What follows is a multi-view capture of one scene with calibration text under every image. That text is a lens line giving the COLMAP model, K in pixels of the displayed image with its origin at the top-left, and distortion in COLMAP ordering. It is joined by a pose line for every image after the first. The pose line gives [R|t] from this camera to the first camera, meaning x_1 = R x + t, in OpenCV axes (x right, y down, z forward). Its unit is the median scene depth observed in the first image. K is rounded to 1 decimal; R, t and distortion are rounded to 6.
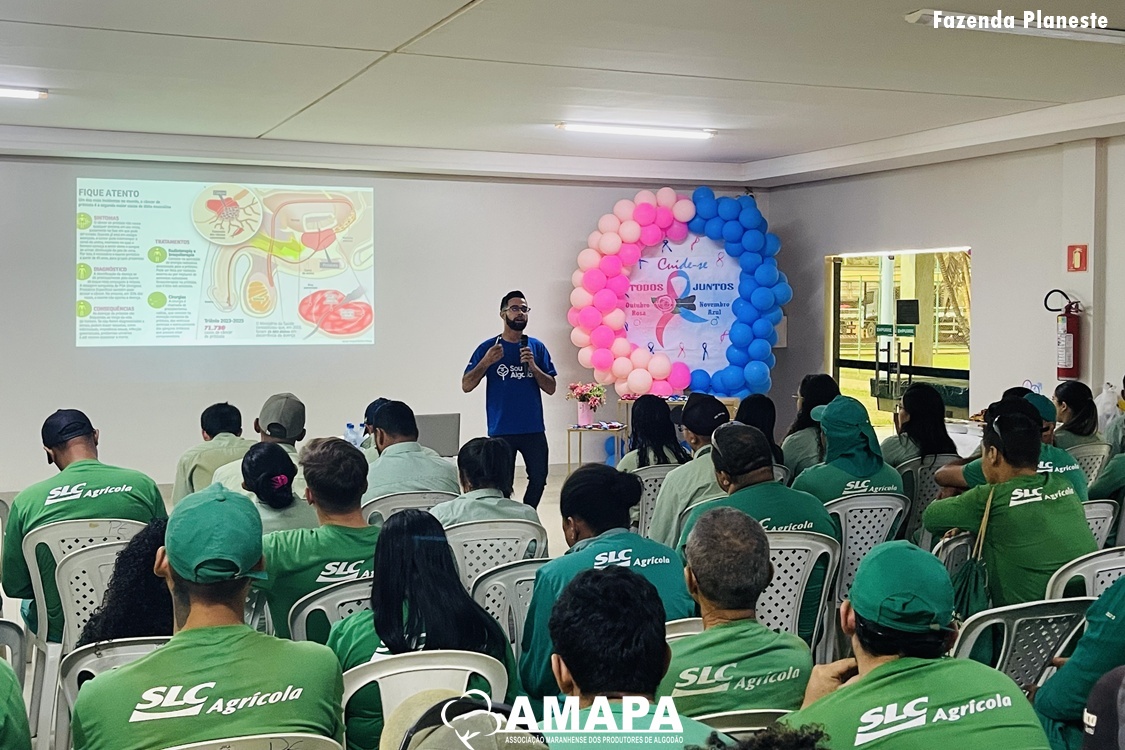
lens RADIAL K [[1248.1, 0, 562.5], [0, 1248.1, 375.0], [0, 0, 1]] dist [-0.030393, -0.004204]
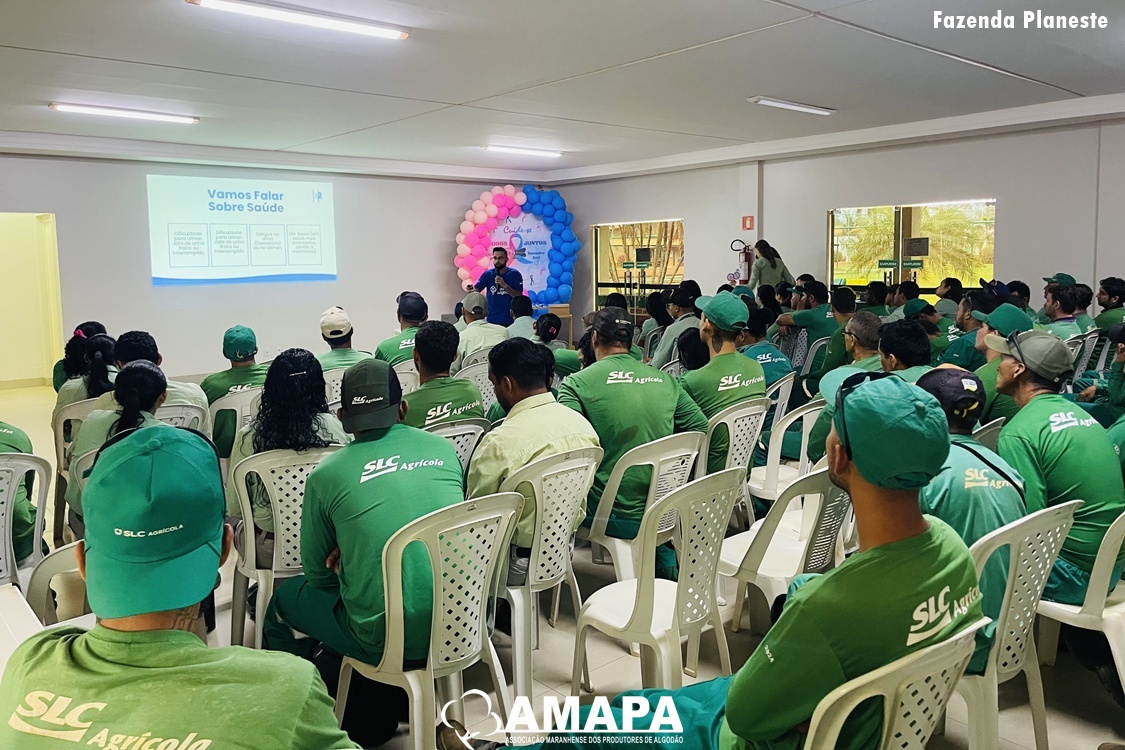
lens RADIAL K [[813.1, 0, 562.5], [0, 813.1, 375.0], [0, 0, 1]] dist [-0.021703, -0.004929]
pose [[0.948957, -0.062231, 0.309207, -0.210427], [0.038076, 0.995776, 0.083554, 0.020046], [-0.313100, -0.067515, 0.947317, -0.101515]]
